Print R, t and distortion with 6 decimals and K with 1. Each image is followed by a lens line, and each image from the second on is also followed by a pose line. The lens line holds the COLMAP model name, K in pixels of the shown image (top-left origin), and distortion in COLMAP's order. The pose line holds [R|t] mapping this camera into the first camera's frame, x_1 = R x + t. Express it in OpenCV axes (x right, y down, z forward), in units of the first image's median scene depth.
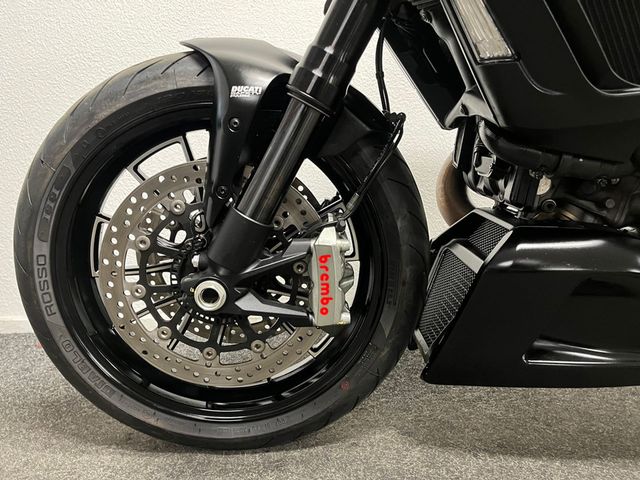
lens RADIAL K [[488.8, 0, 320.0], [0, 488.8, 240.0], [0, 0, 1]] dist [0.053196, -0.003195]
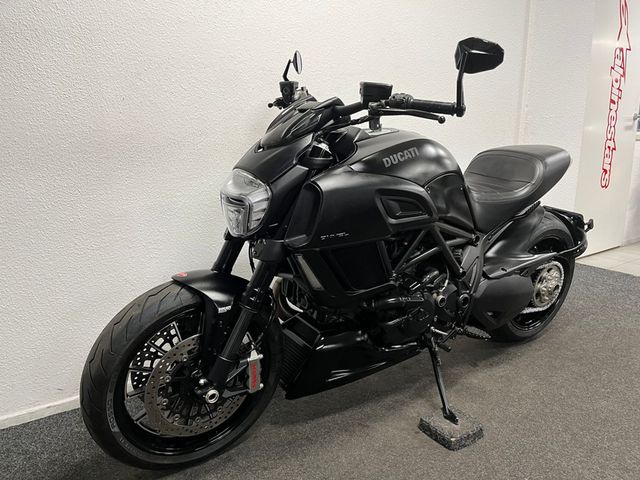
lens RADIAL K [[488.8, 0, 320.0], [0, 488.8, 240.0], [0, 0, 1]] dist [0.053196, -0.003195]
pose [[0.835015, -0.129002, 0.534892, -0.864541], [0.087219, 0.990869, 0.102815, -0.734481], [-0.543271, -0.039200, 0.838642, -1.059173]]
